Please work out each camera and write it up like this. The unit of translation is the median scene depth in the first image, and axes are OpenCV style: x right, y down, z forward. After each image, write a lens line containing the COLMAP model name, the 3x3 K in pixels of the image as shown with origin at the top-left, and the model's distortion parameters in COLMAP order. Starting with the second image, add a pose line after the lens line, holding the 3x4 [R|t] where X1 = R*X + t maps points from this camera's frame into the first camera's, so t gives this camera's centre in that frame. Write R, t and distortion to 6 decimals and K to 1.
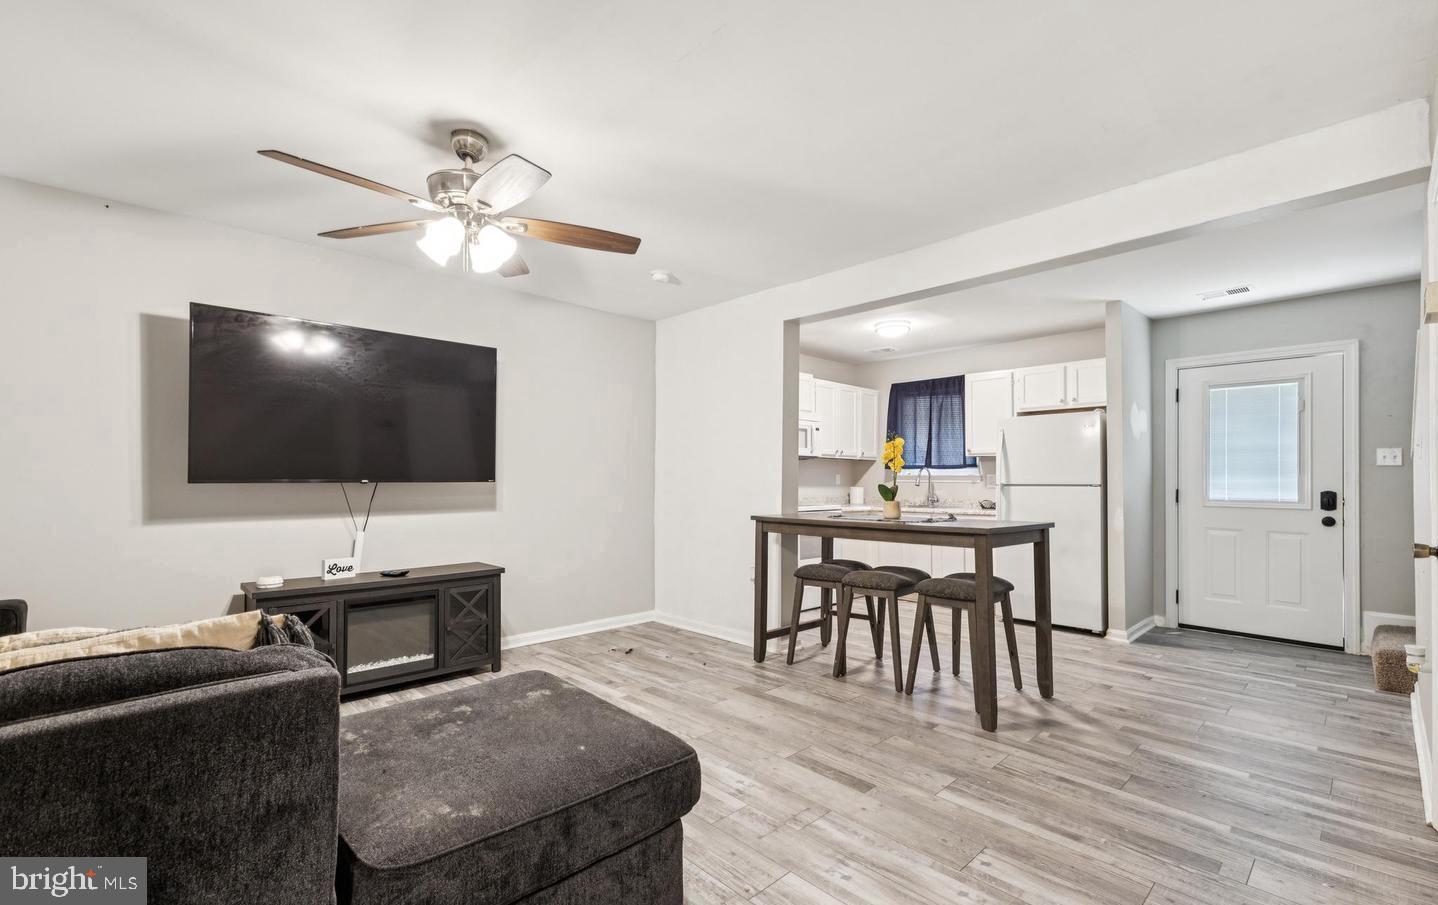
lens RADIAL K [[635.0, 0, 726.8], [0, 635.0, 463.8], [0, 0, 1]] dist [0.005477, 0.000661]
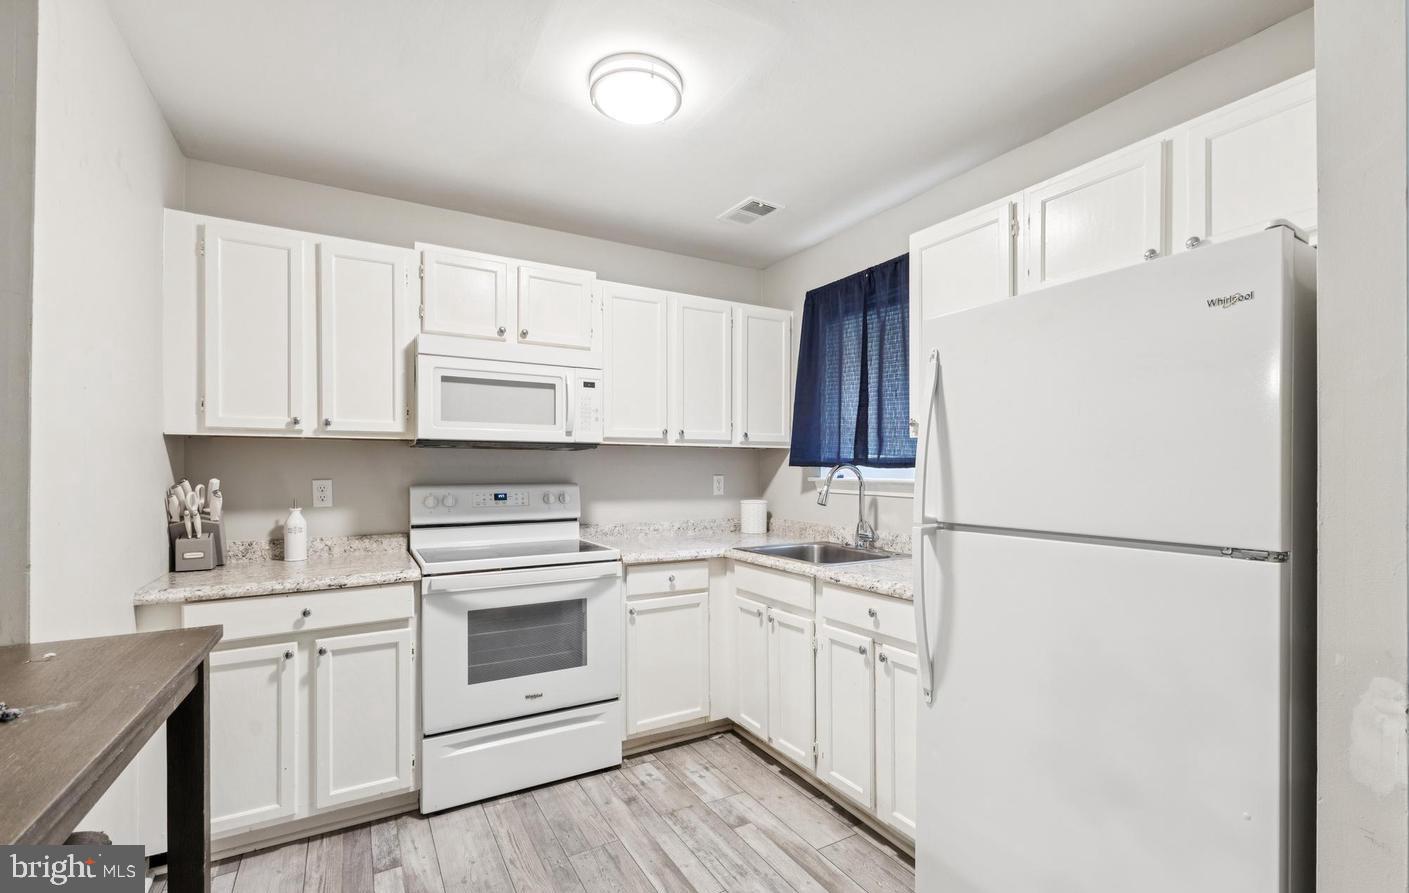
lens RADIAL K [[622.2, 0, 736.5], [0, 622.2, 471.8], [0, 0, 1]] dist [0.005477, 0.000661]
pose [[0.977333, -0.001902, -0.211701, 0.327860], [0.008761, 0.999466, 0.031466, -0.003410], [0.211529, -0.032608, 0.976828, 0.547065]]
